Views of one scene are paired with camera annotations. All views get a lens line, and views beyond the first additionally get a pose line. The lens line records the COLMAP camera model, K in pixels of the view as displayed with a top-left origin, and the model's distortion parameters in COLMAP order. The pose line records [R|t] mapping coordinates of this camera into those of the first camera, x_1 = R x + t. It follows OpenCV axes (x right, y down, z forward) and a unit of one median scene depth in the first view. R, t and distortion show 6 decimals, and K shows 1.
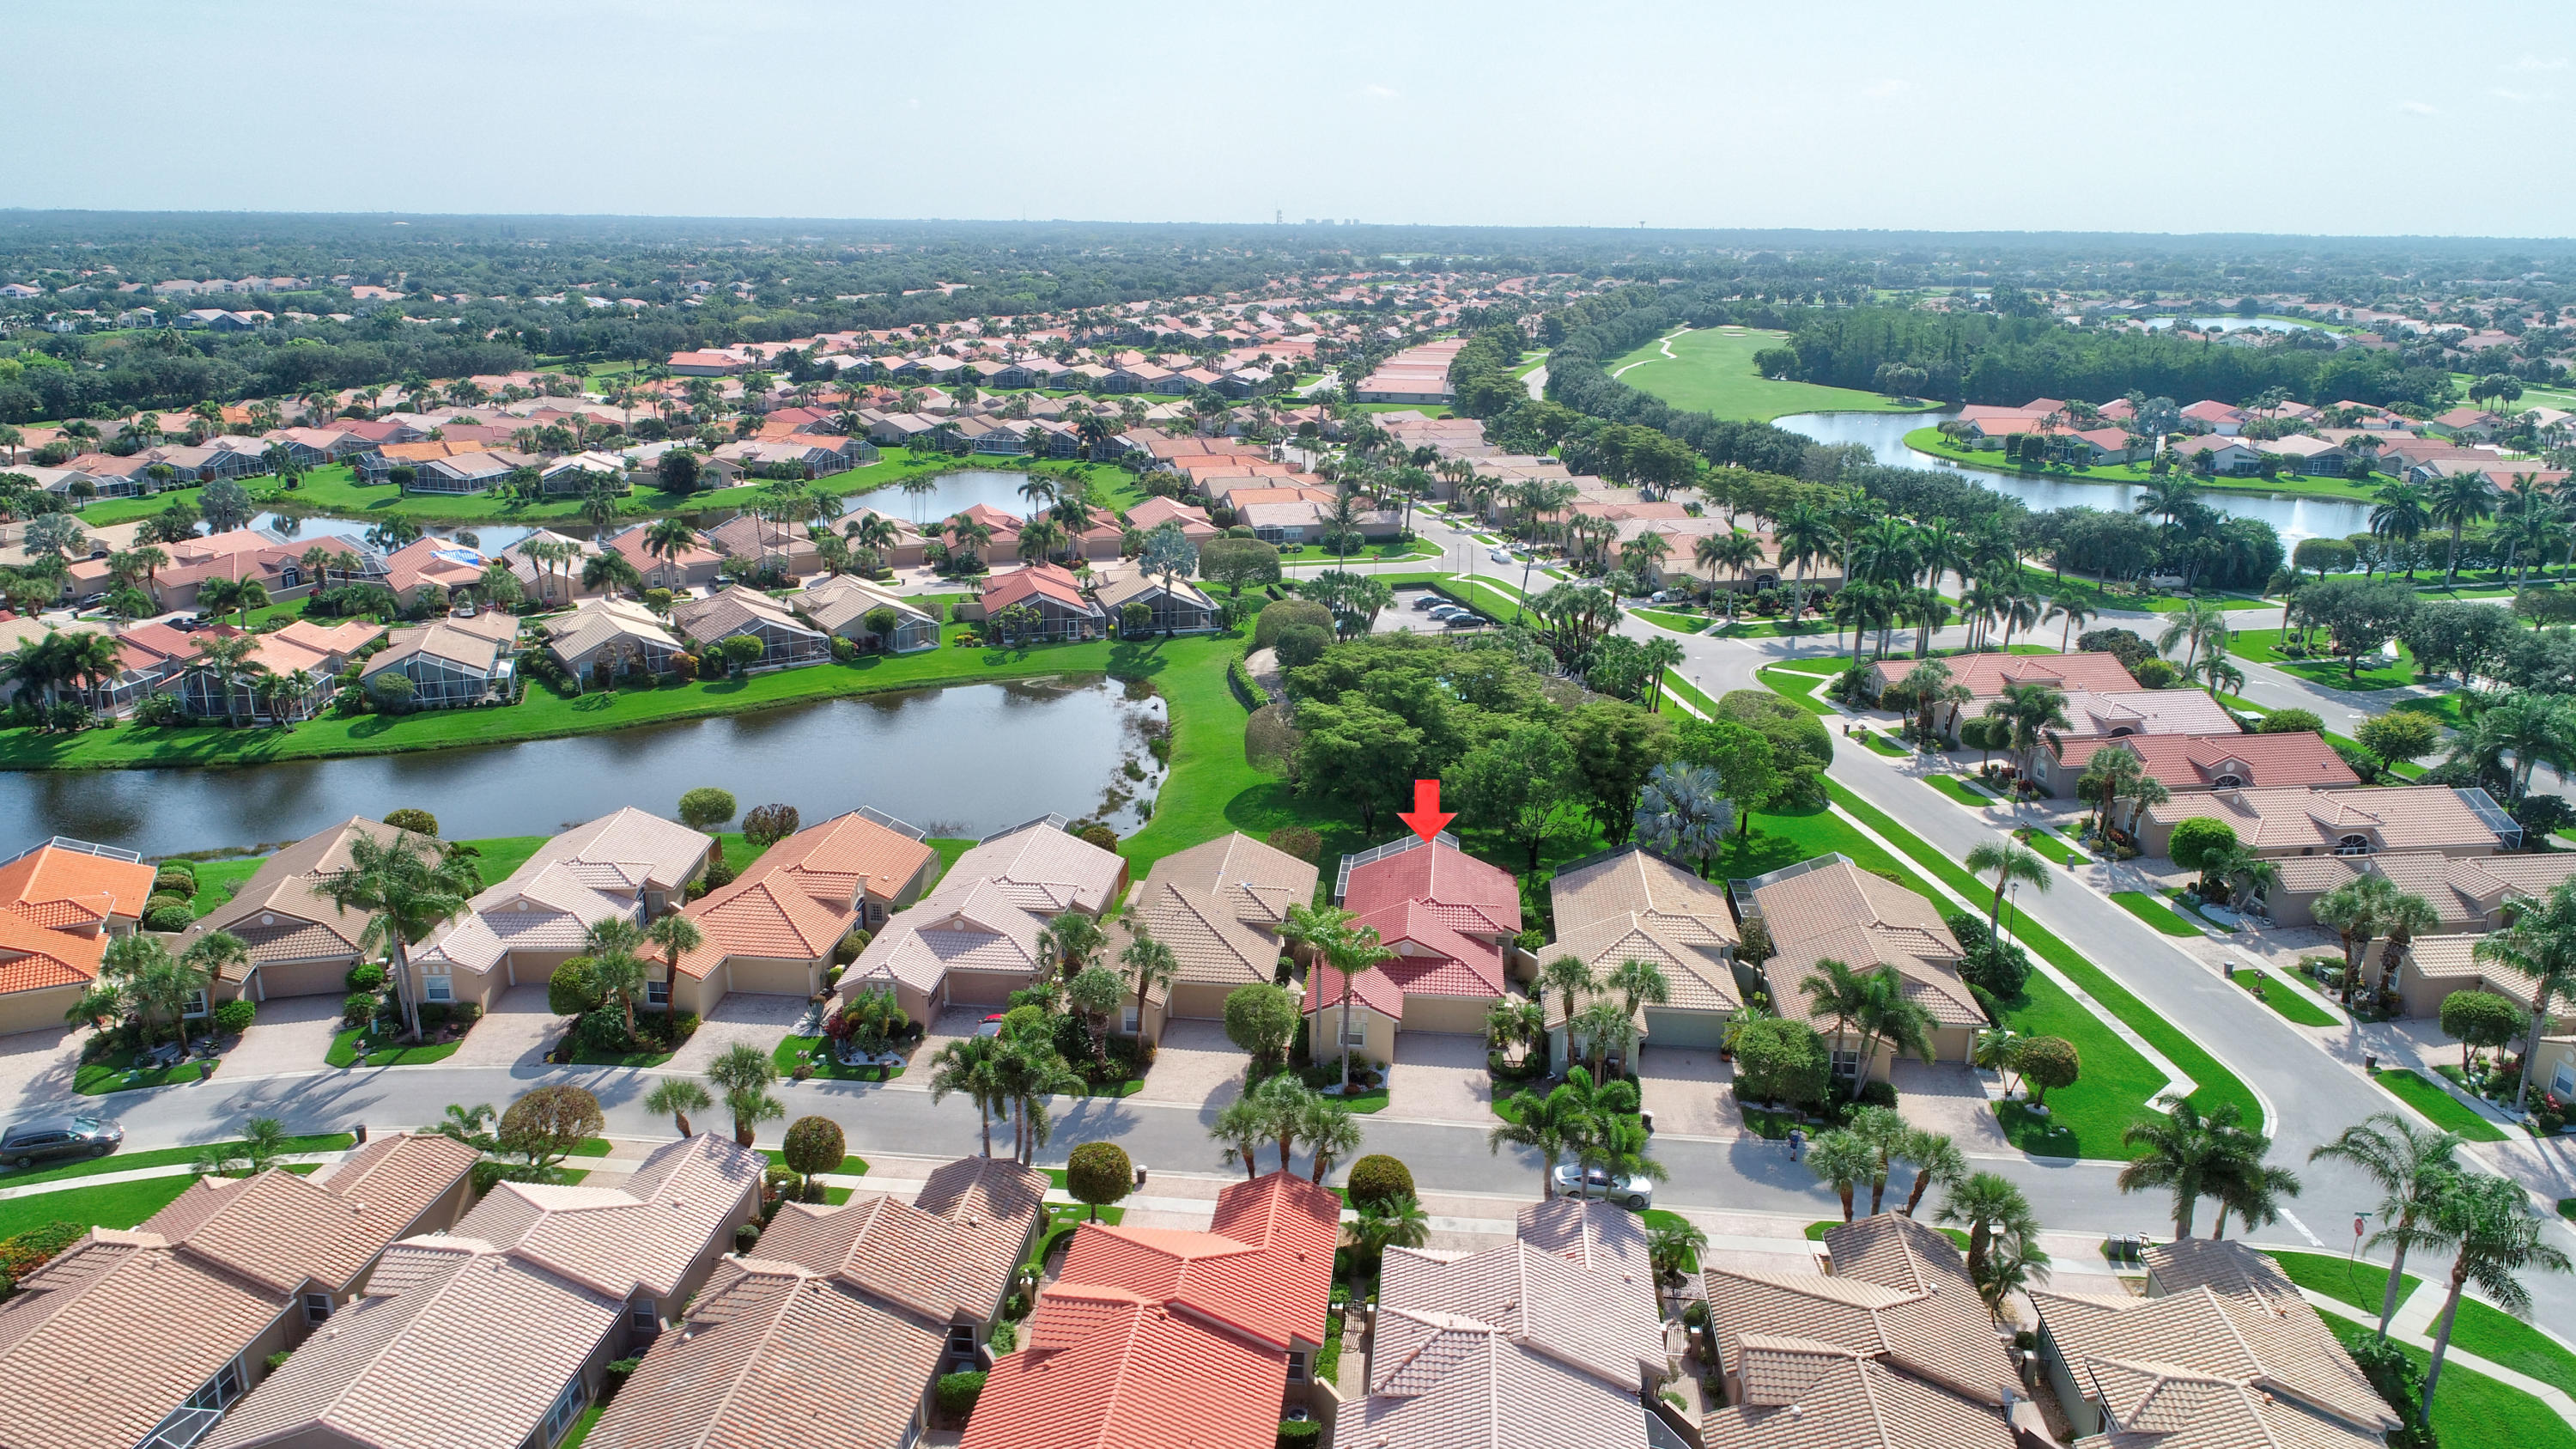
lens RADIAL K [[1706.9, 0, 1288.0], [0, 1706.9, 724.5], [0, 0, 1]] dist [-0.001016, 0.000015]
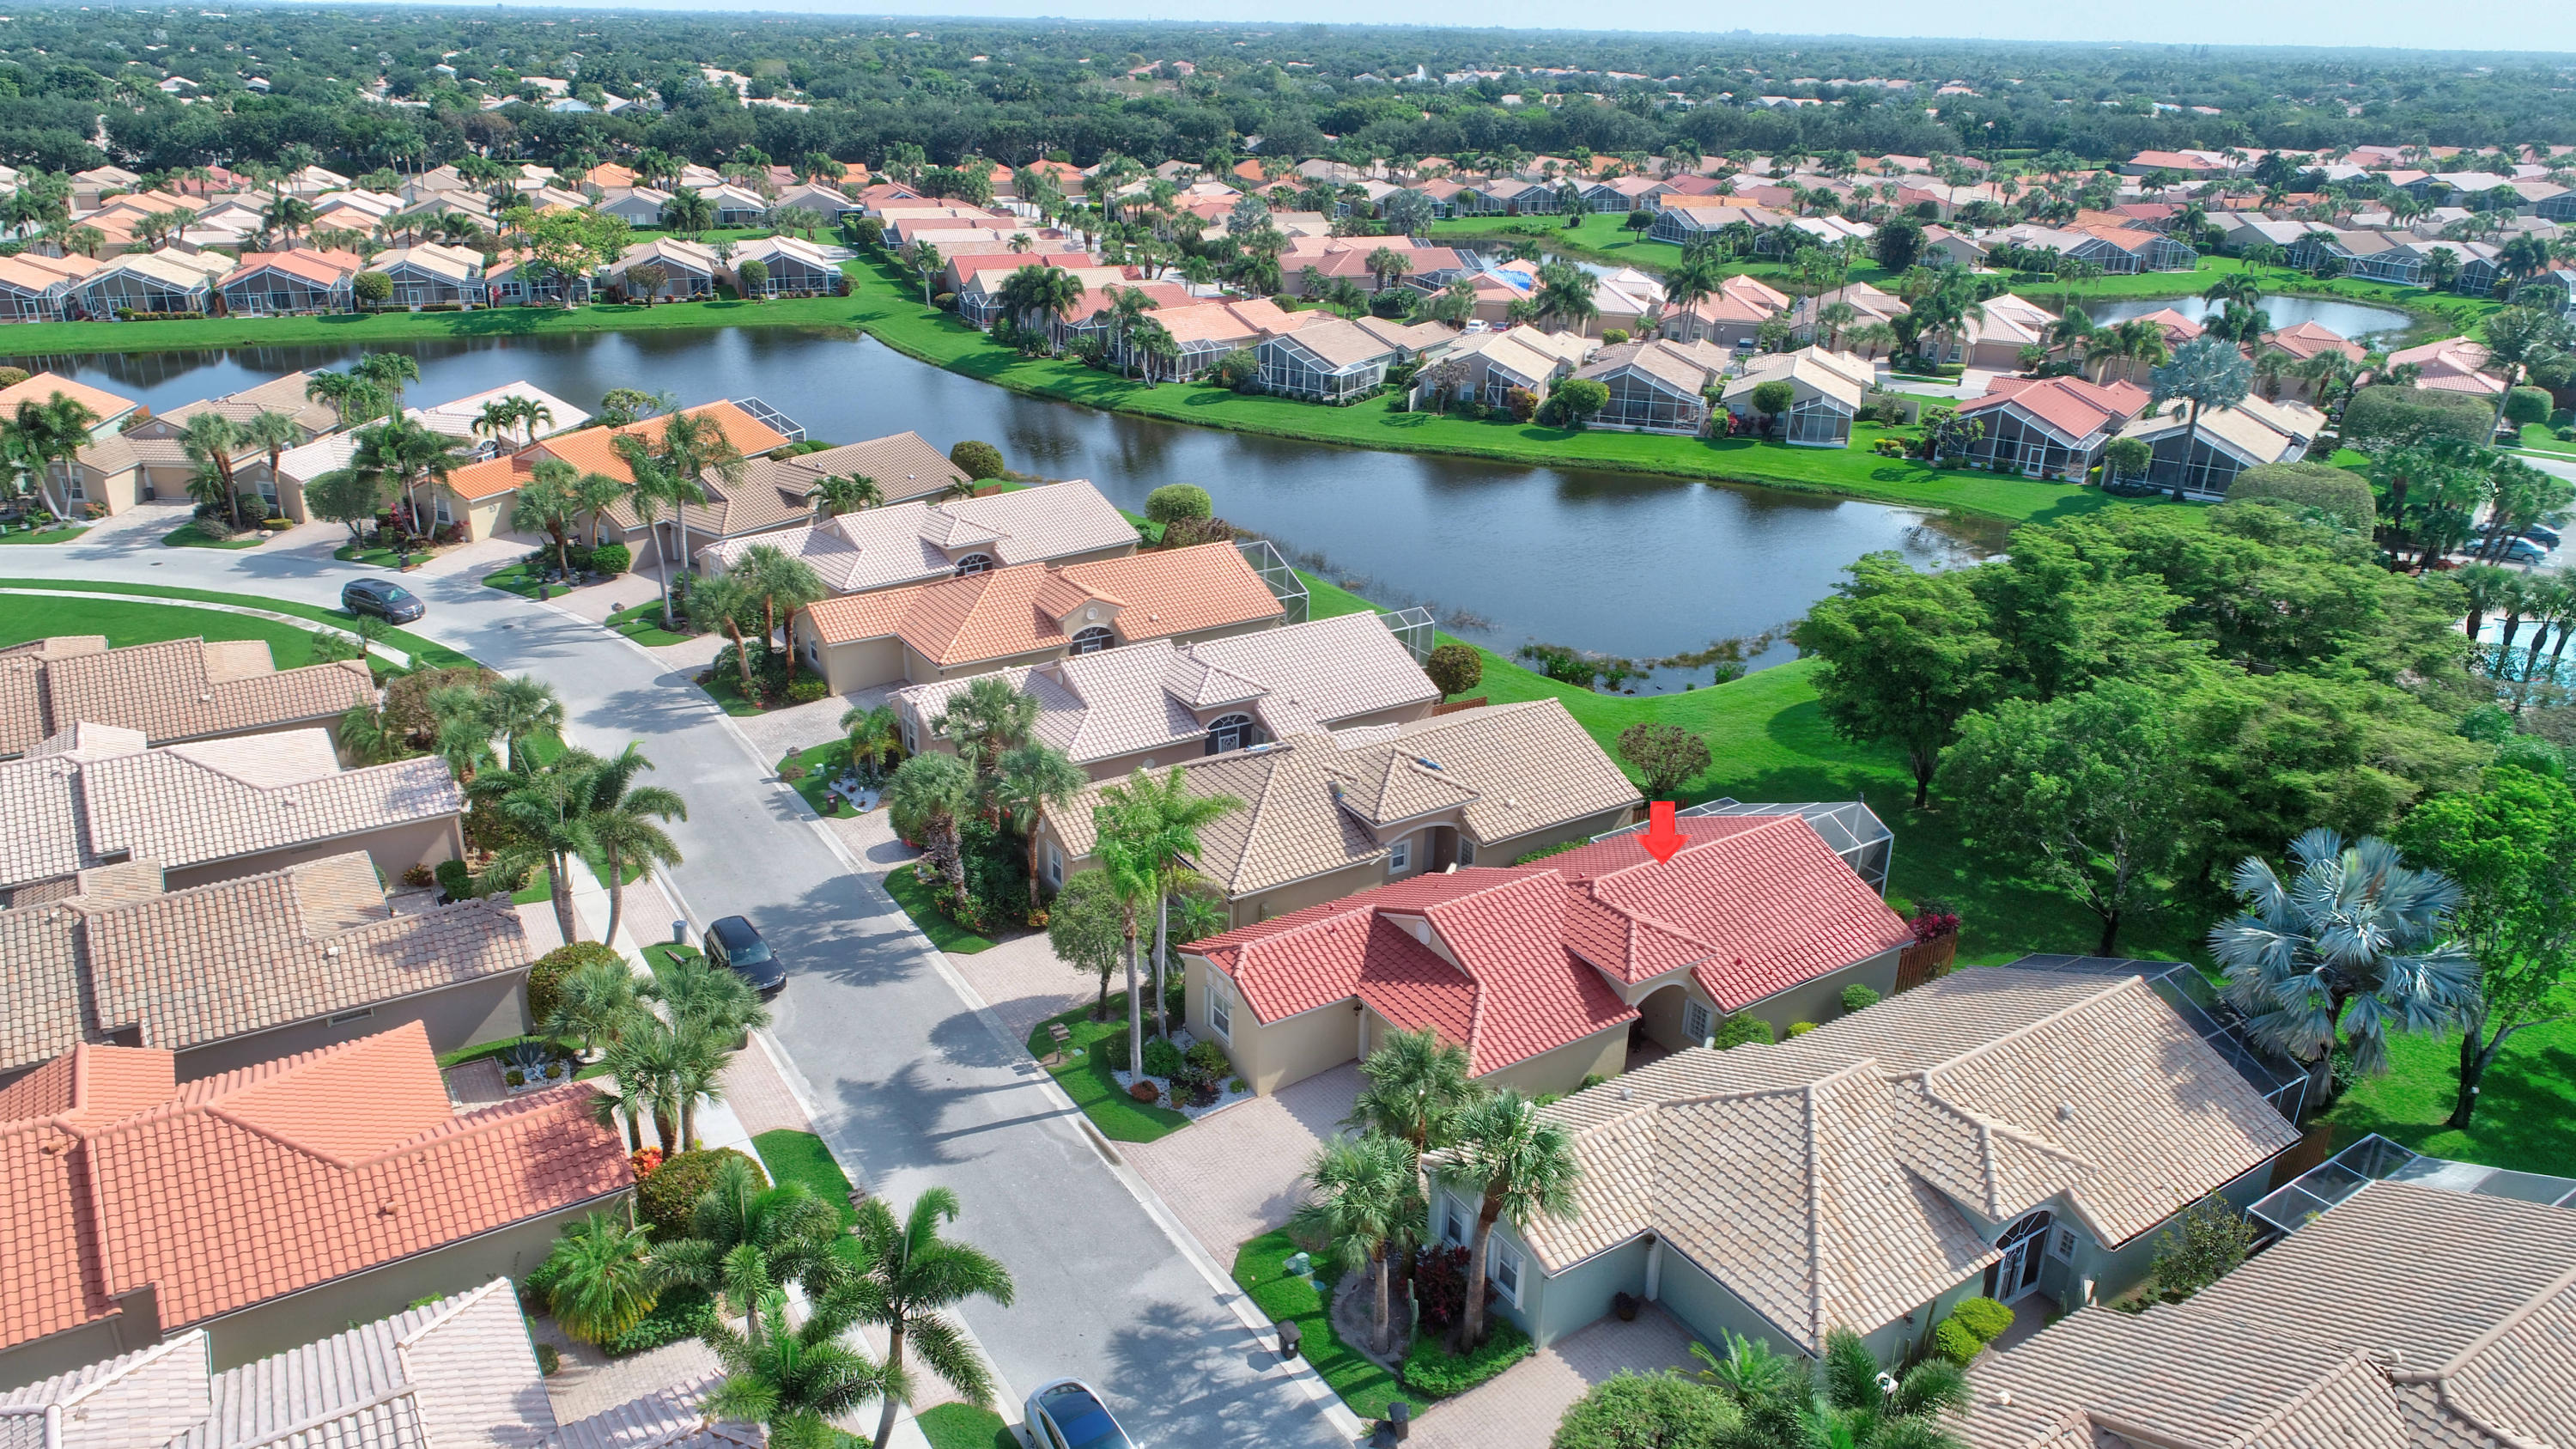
lens RADIAL K [[1706.9, 0, 1288.0], [0, 1706.9, 724.5], [0, 0, 1]] dist [-0.001016, 0.000015]
pose [[0.626574, 0.297455, -0.720365, 0.266758], [-0.231274, 0.953631, 0.192614, -0.019917], [0.744256, 0.045915, 0.666314, 0.367416]]
